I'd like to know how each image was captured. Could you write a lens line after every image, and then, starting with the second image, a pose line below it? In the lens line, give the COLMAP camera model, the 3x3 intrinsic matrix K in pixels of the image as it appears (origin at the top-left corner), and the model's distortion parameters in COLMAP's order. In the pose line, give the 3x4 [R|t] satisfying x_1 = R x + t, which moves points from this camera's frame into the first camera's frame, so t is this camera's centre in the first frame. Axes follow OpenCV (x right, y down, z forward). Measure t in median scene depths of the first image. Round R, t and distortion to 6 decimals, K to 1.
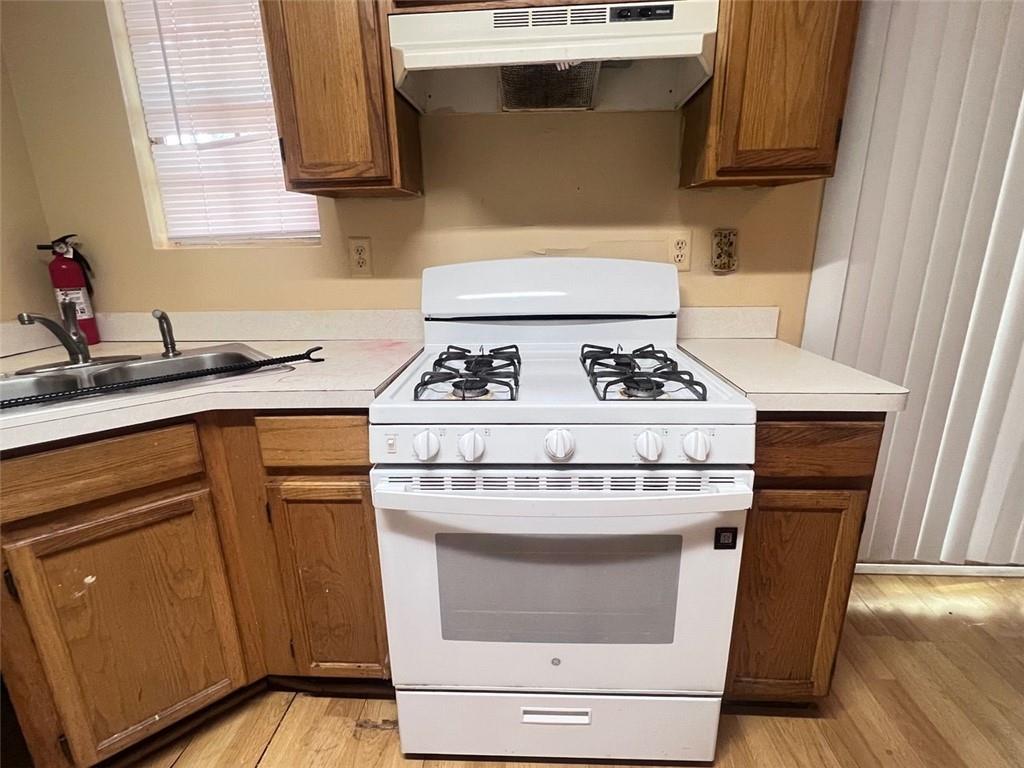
lens RADIAL K [[491.7, 0, 507.7], [0, 491.7, 385.0], [0, 0, 1]] dist [-0.001988, -0.000544]
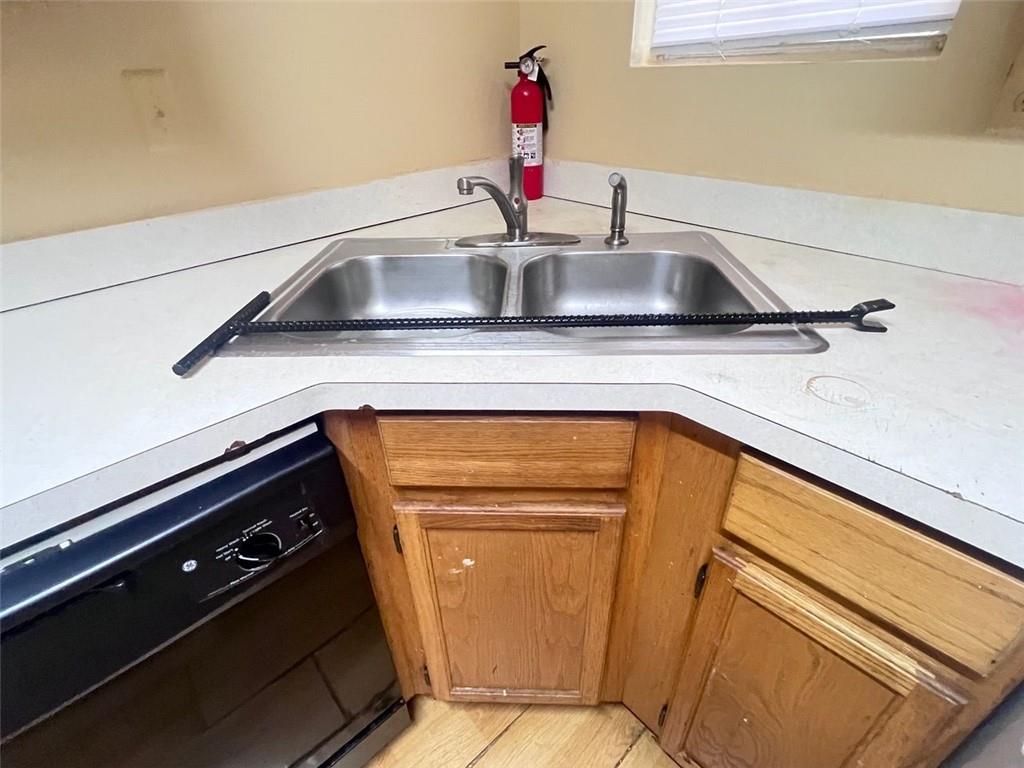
lens RADIAL K [[491.7, 0, 507.7], [0, 491.7, 385.0], [0, 0, 1]] dist [-0.001988, -0.000544]
pose [[0.719500, 0.371768, -0.586608, -0.355866], [-0.170795, 0.913436, 0.369411, -0.123206], [0.673163, -0.165601, 0.720713, 0.412561]]
